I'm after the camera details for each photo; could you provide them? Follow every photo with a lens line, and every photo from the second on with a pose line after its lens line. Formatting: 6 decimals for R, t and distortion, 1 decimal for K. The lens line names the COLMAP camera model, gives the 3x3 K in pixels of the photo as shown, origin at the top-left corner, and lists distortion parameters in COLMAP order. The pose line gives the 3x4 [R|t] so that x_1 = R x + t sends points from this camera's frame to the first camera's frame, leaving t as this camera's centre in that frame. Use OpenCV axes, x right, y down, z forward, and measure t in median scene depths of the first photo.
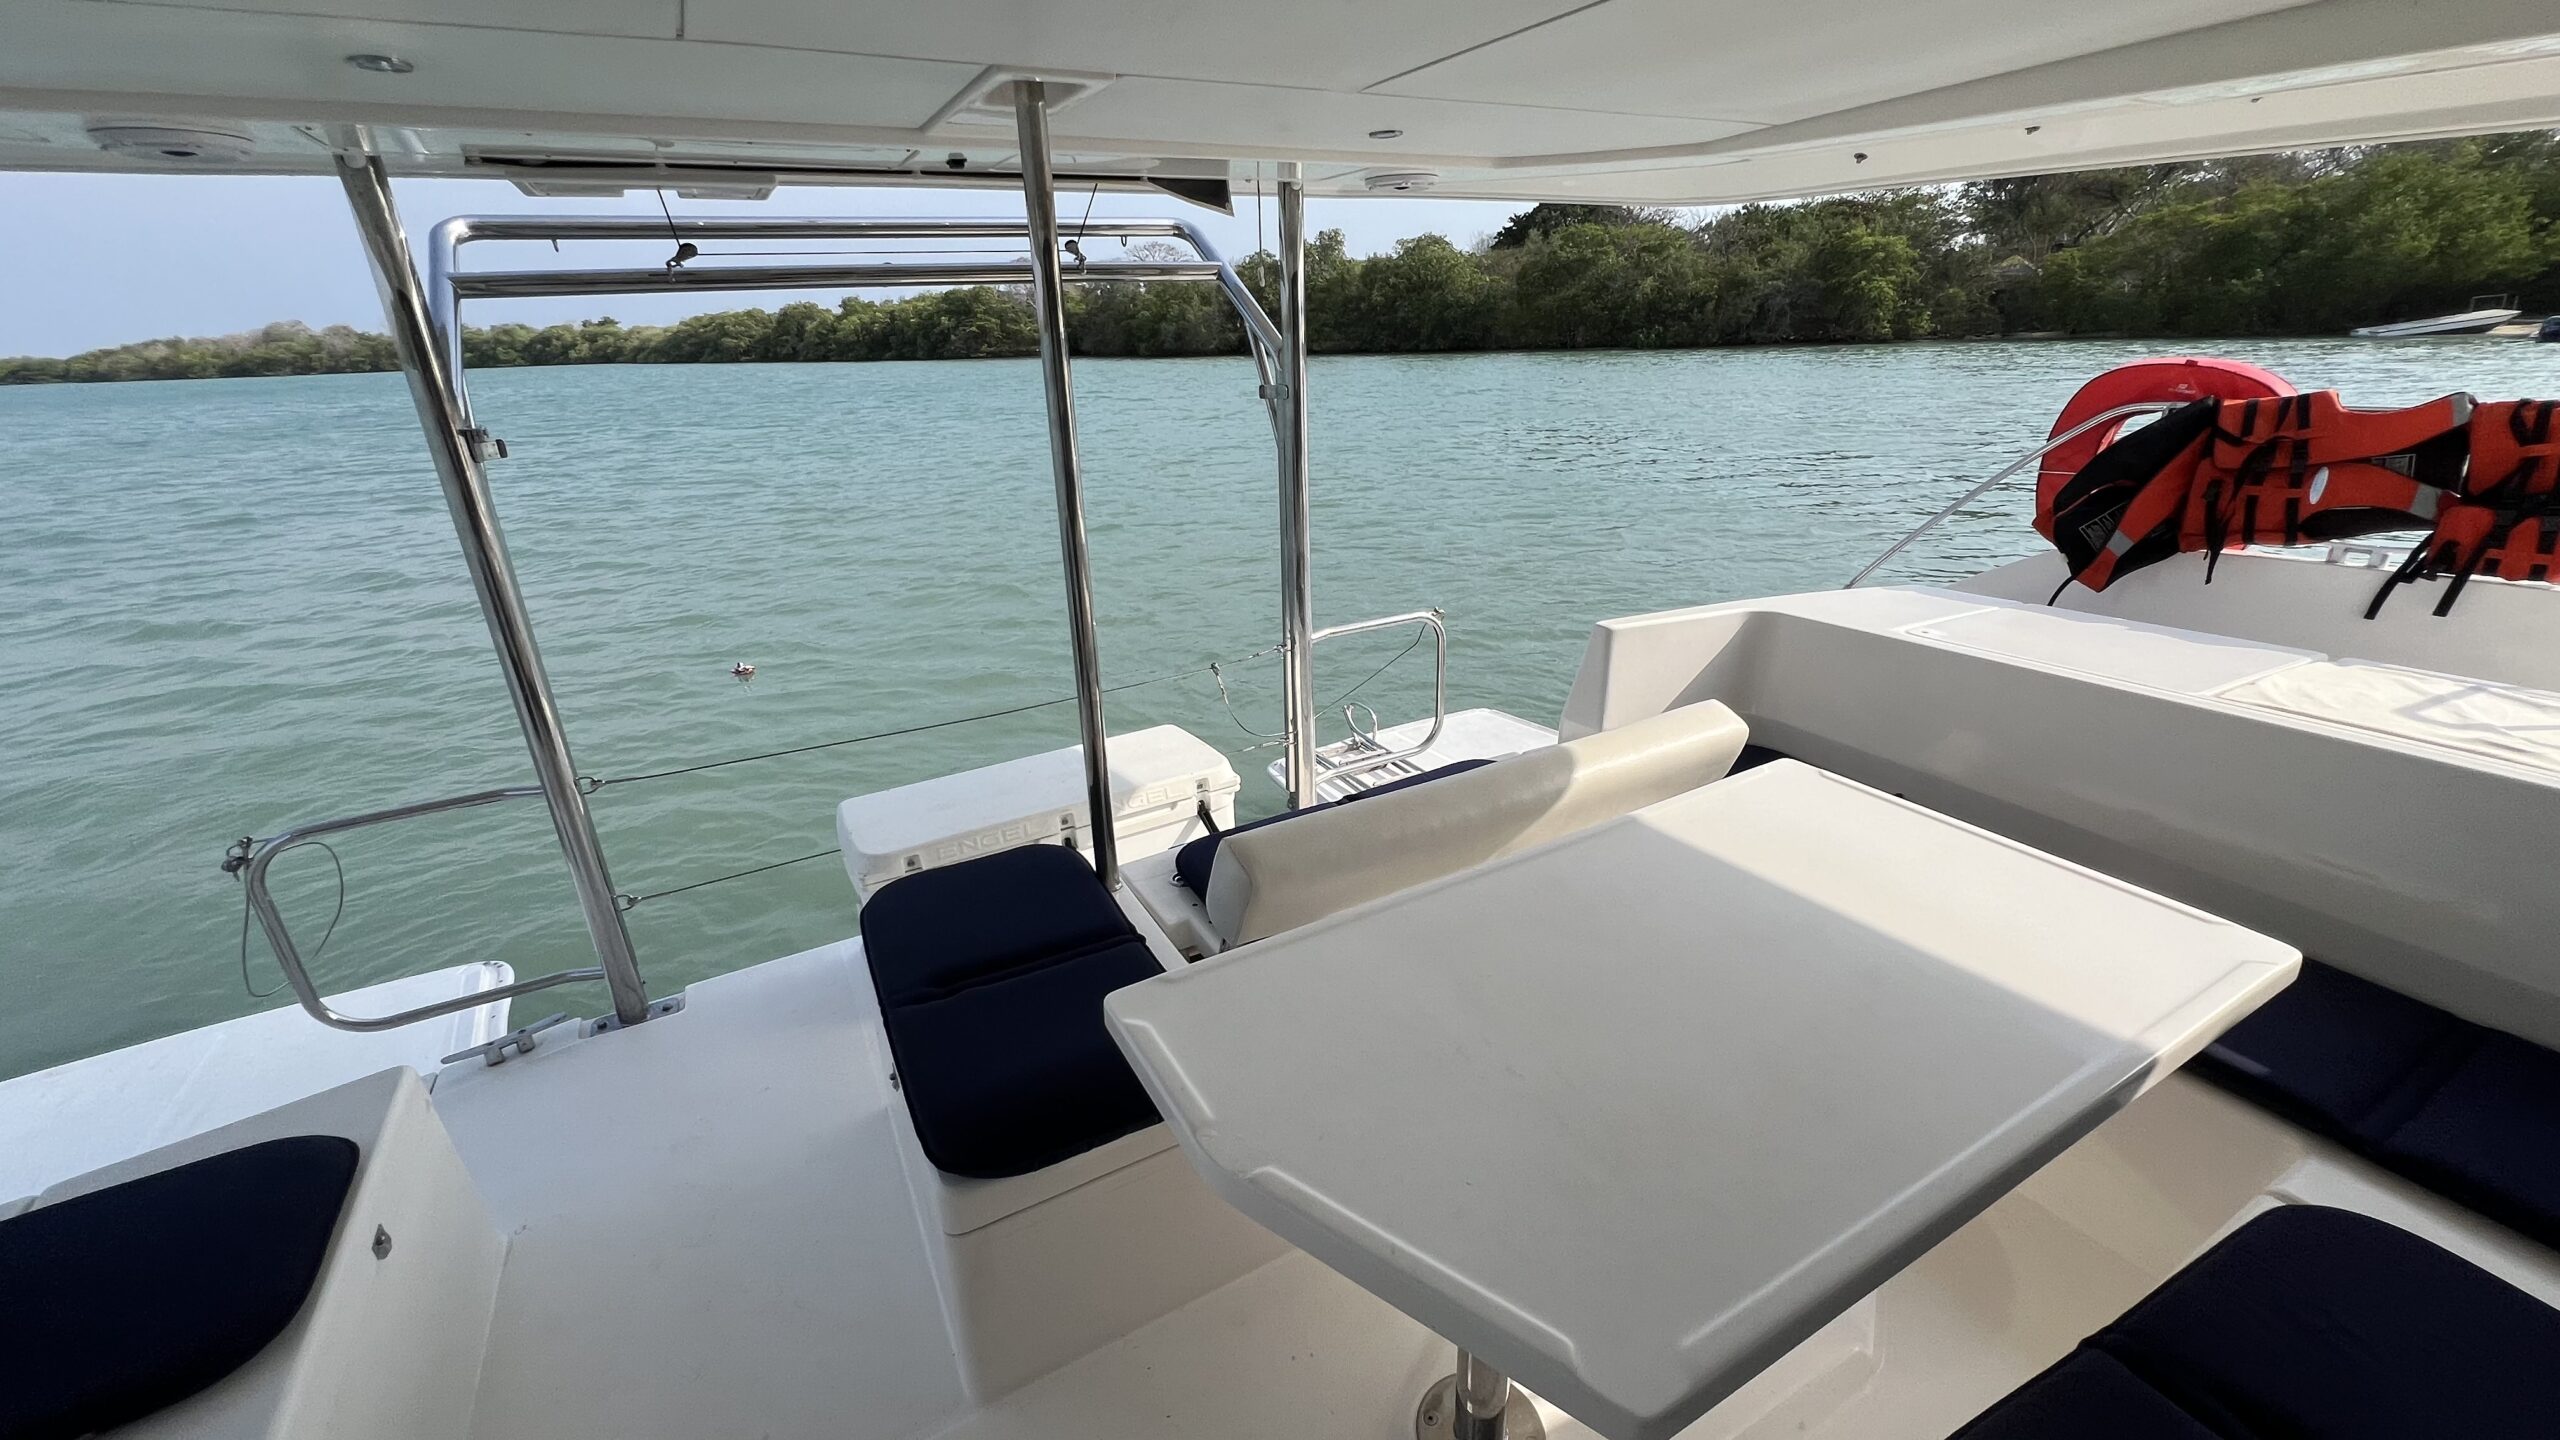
lens RADIAL K [[1010.4, 0, 1280.0], [0, 1010.4, 720.0], [0, 0, 1]] dist [-0.001139, 0.000186]
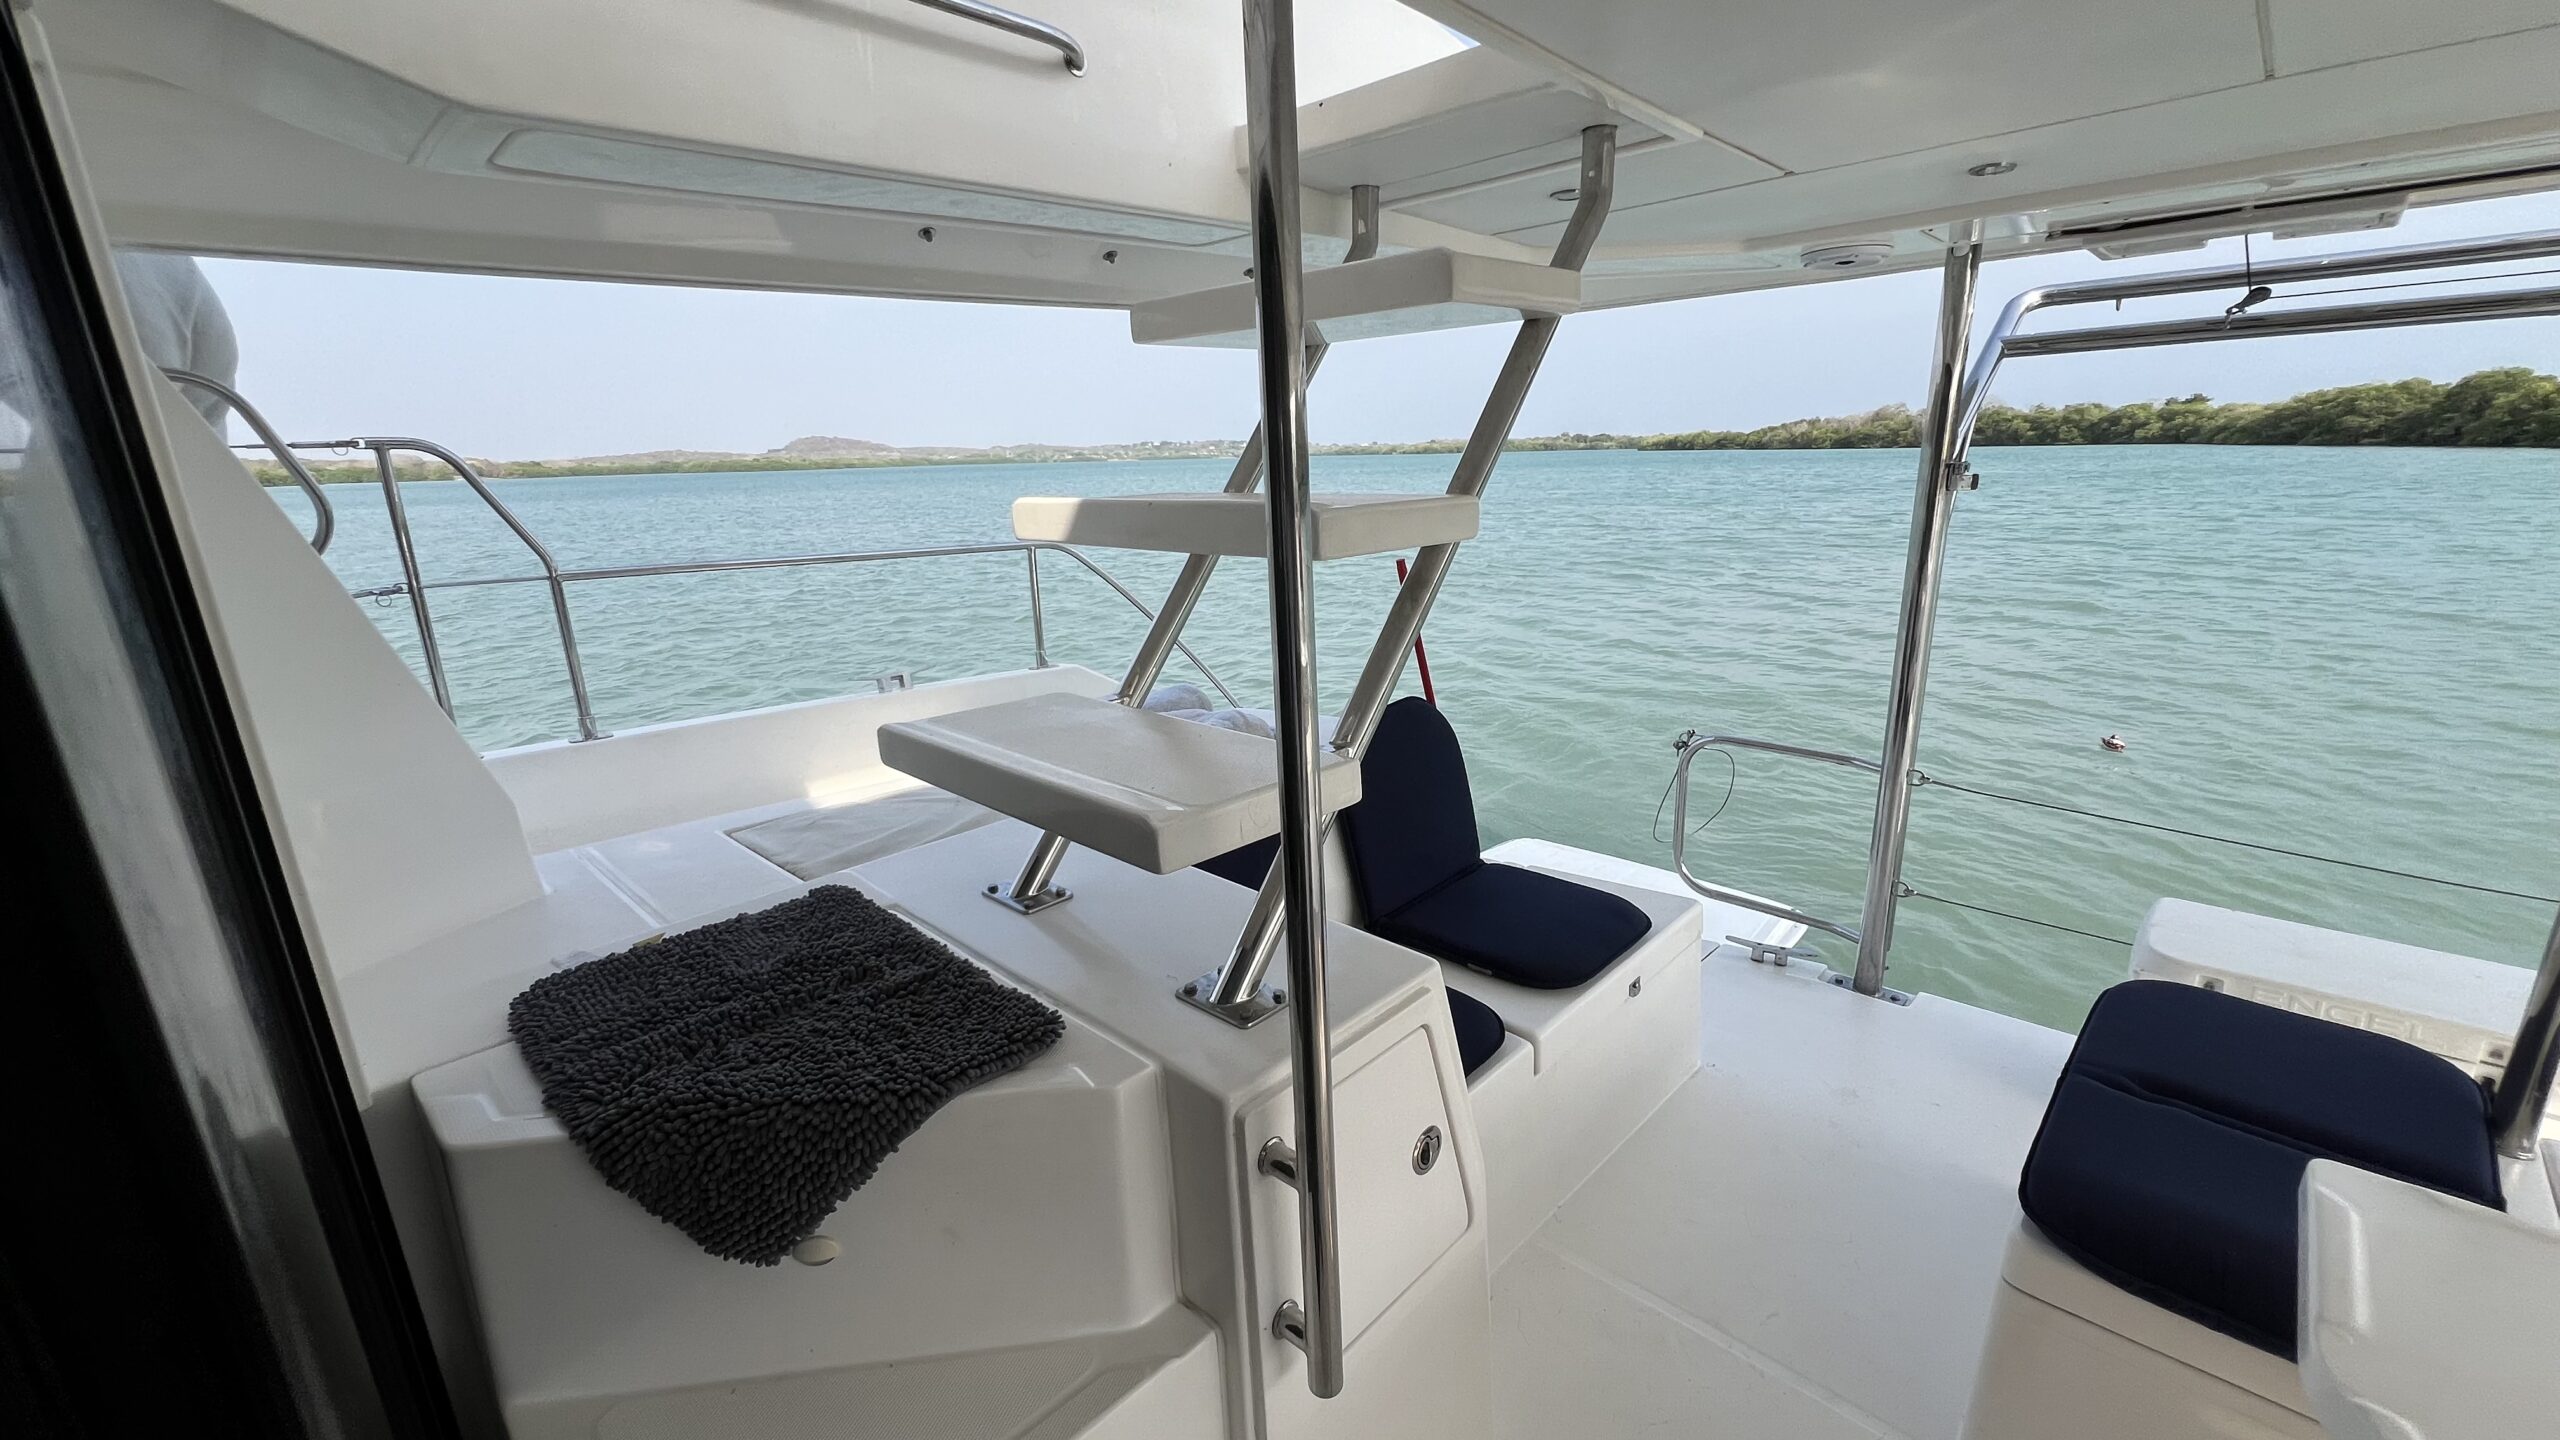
lens RADIAL K [[1029.2, 0, 1280.0], [0, 1029.2, 720.0], [0, 0, 1]] dist [-0.002246, -0.000749]
pose [[0.303998, 0.262488, -0.915798, 0.118959], [-0.331059, 0.930490, 0.156804, 0.055584], [0.893300, 0.255515, 0.369766, -0.065303]]
